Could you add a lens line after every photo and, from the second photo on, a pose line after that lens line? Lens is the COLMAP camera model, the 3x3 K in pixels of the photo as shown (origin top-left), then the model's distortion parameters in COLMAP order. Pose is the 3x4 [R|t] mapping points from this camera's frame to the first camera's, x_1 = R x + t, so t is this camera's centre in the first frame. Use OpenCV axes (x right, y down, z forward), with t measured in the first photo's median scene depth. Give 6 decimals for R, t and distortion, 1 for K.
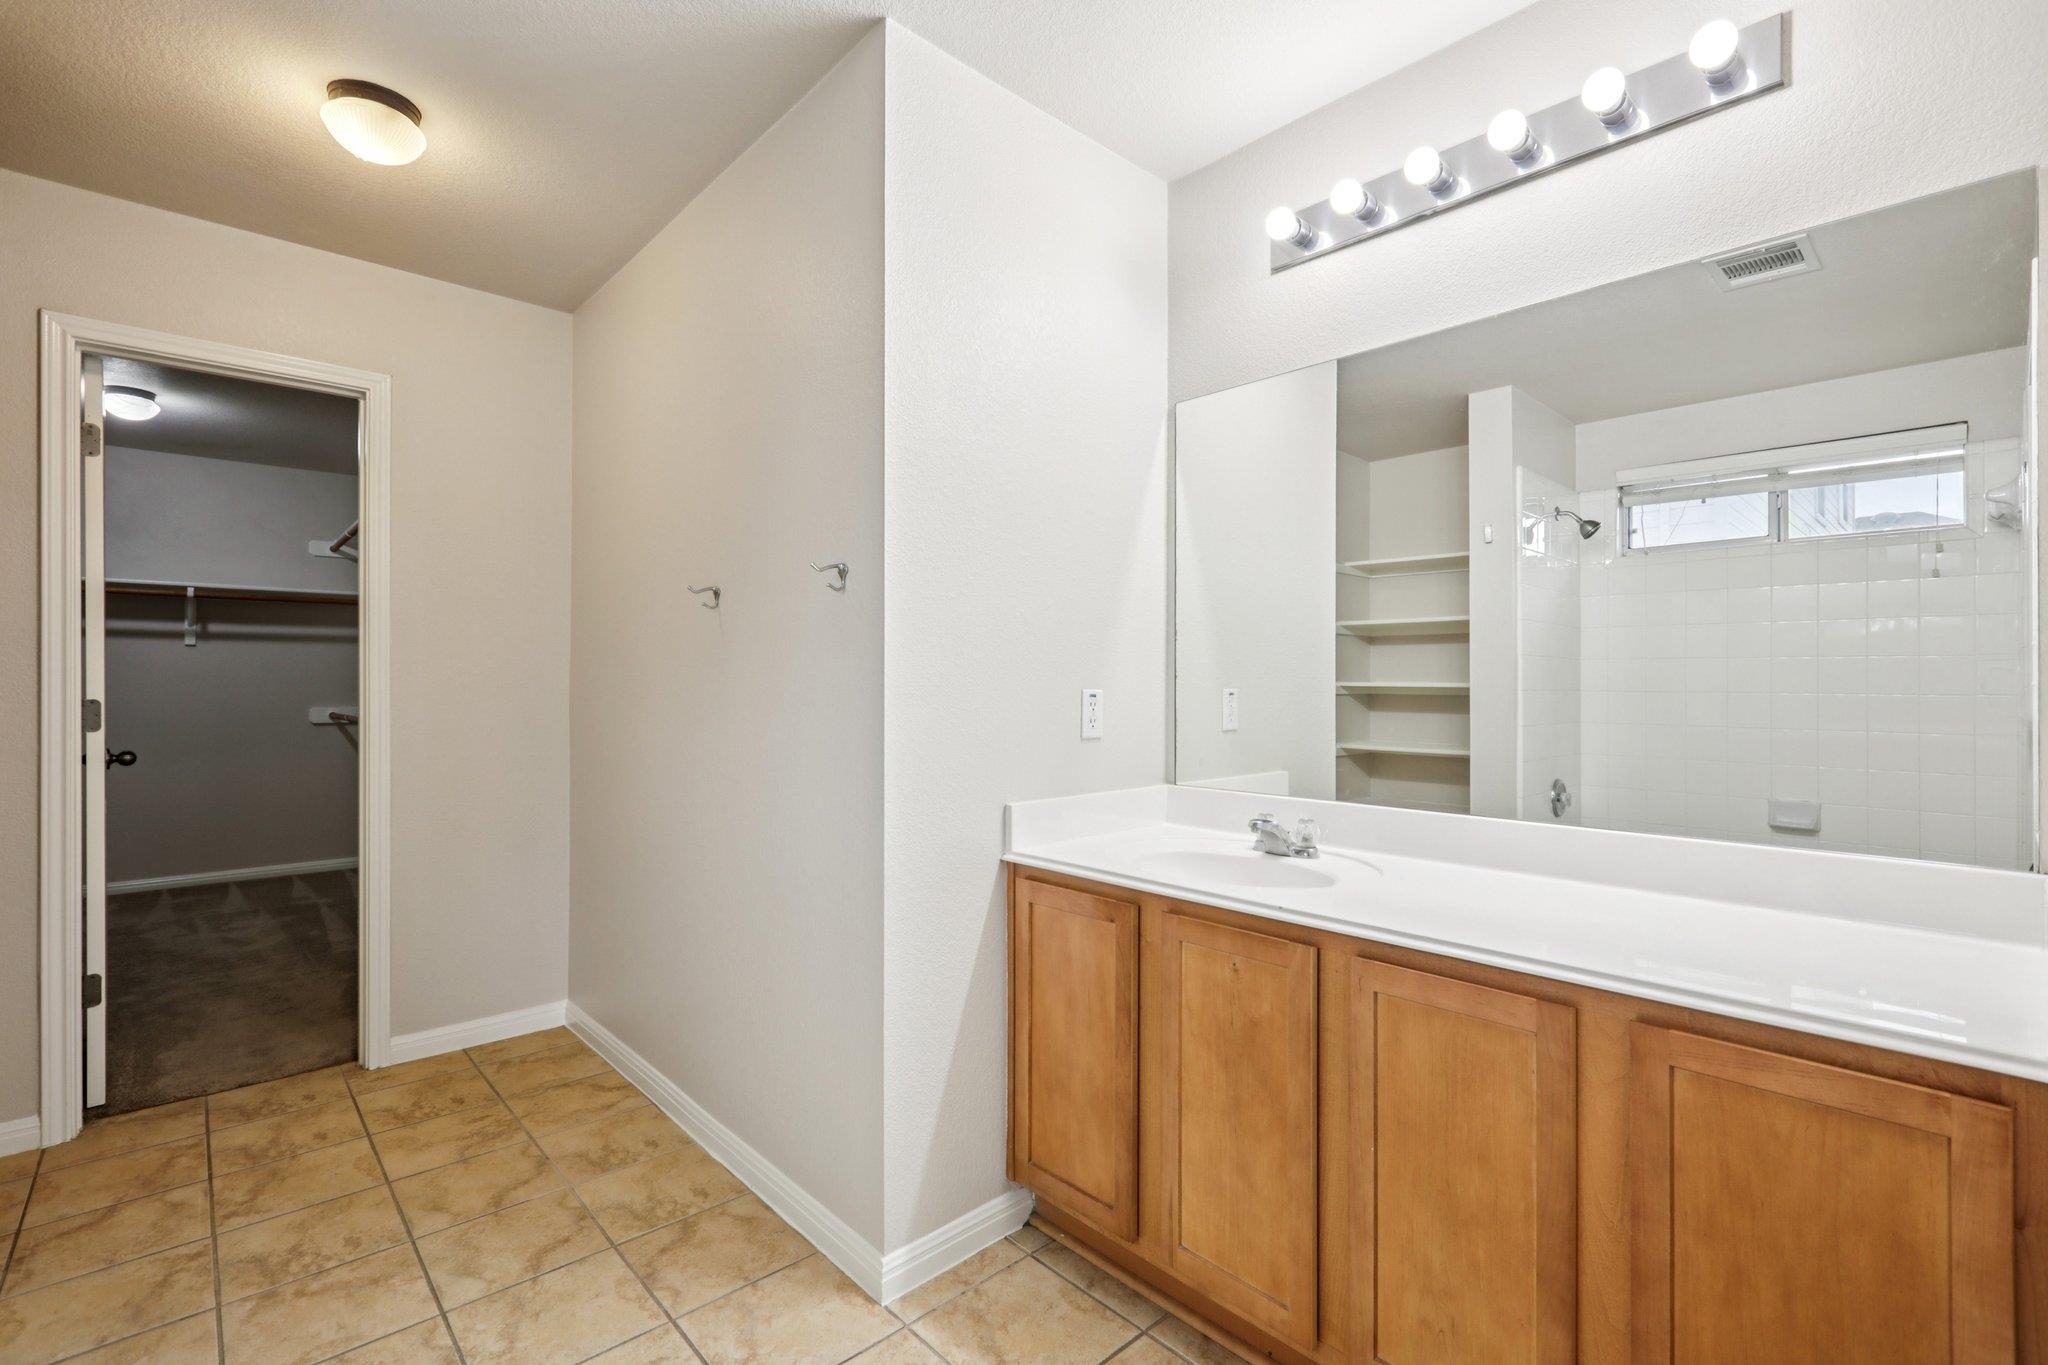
lens RADIAL K [[932.0, 0, 1041.1], [0, 932.0, 678.1], [0, 0, 1]] dist [-0.005903, 0.000168]
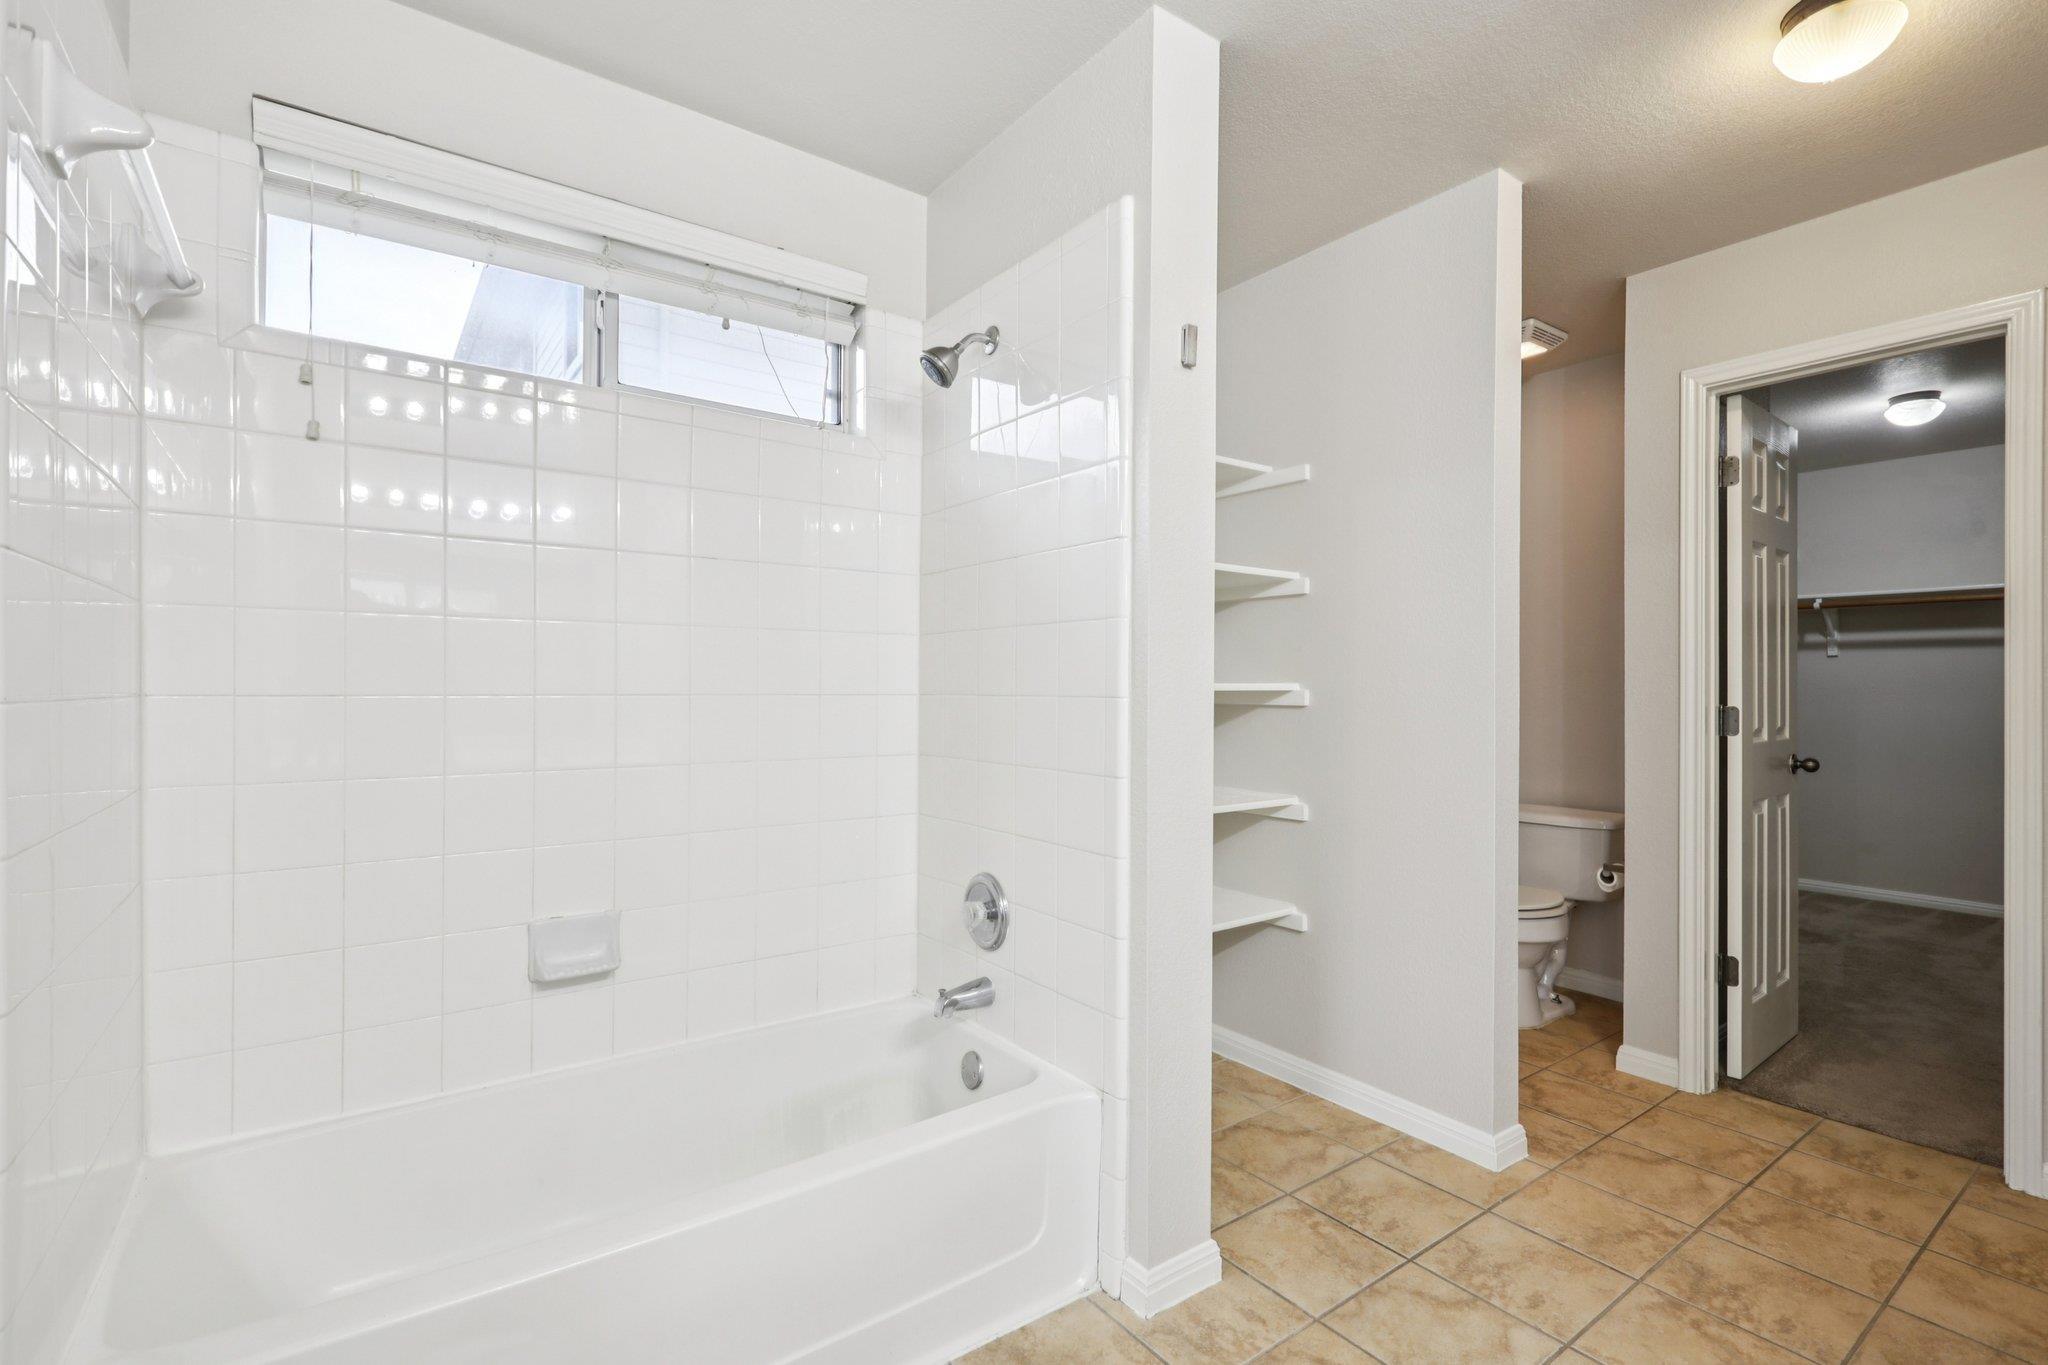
lens RADIAL K [[932.0, 0, 1018.8], [0, 932.0, 685.1], [0, 0, 1]] dist [-0.005903, 0.000168]
pose [[-0.109090, 0.005280, -0.994018, 0.163898], [-0.009013, 0.999940, 0.006301, -0.002056], [0.993991, 0.009646, -0.109036, 0.275313]]
